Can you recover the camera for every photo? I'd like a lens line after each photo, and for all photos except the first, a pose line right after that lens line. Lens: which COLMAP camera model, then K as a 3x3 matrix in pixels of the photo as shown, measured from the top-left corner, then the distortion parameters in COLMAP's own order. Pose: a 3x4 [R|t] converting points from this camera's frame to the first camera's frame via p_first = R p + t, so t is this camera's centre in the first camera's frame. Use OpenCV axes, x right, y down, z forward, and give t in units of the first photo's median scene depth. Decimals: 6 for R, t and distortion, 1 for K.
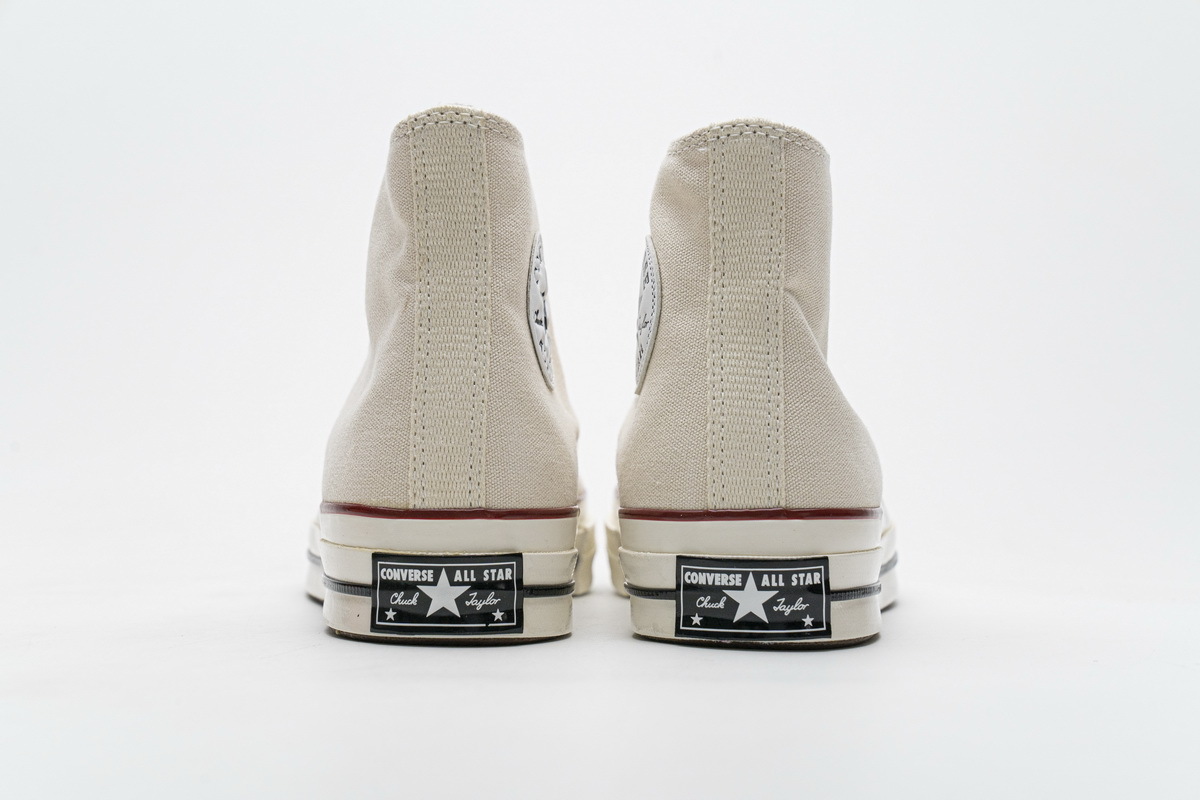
lens RADIAL K [[2206.6, 0, 609.3], [0, 2206.6, 396.6], [0, 0, 1]] dist [0.127501, 0.000000]
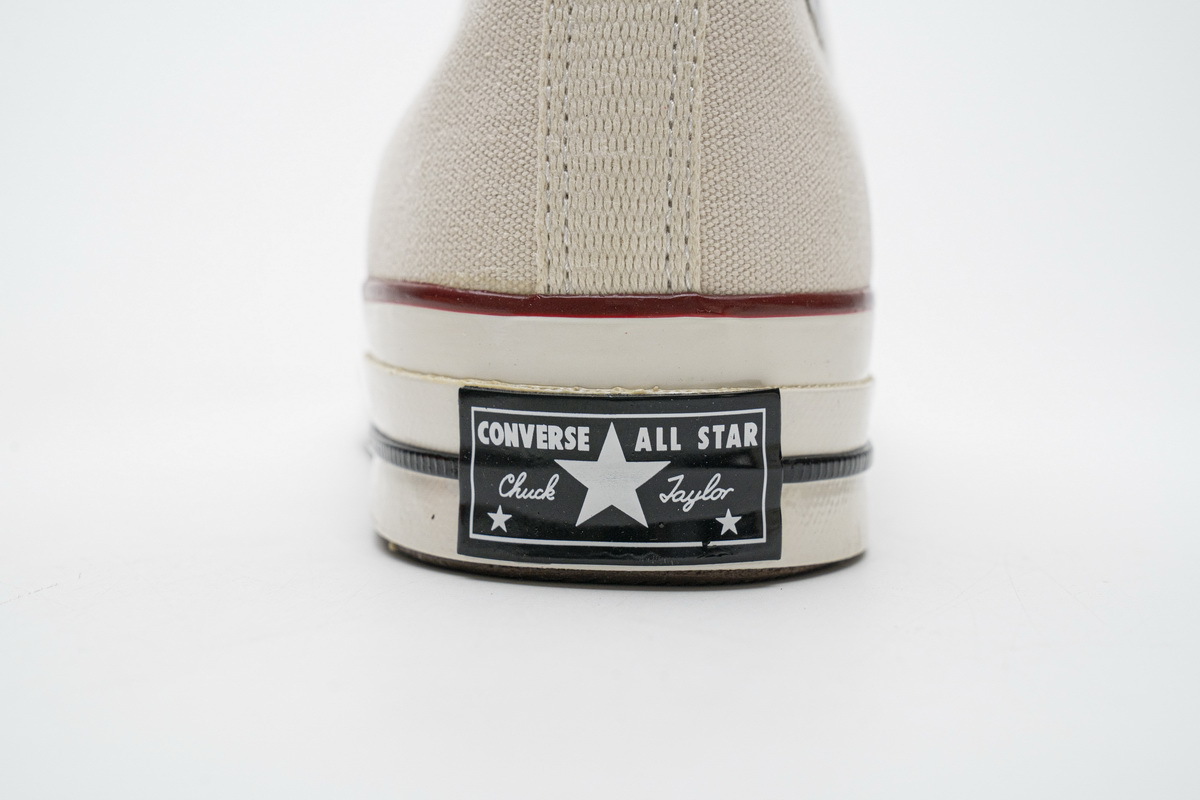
lens RADIAL K [[2206.6, 0, 603.4], [0, 2206.6, 403.2], [0, 0, 1]] dist [0.127501, 0.000000]
pose [[0.998170, 0.002128, -0.060427, -0.048550], [0.004299, 0.994354, 0.106023, 0.024445], [0.060312, -0.106089, 0.992526, 0.538650]]
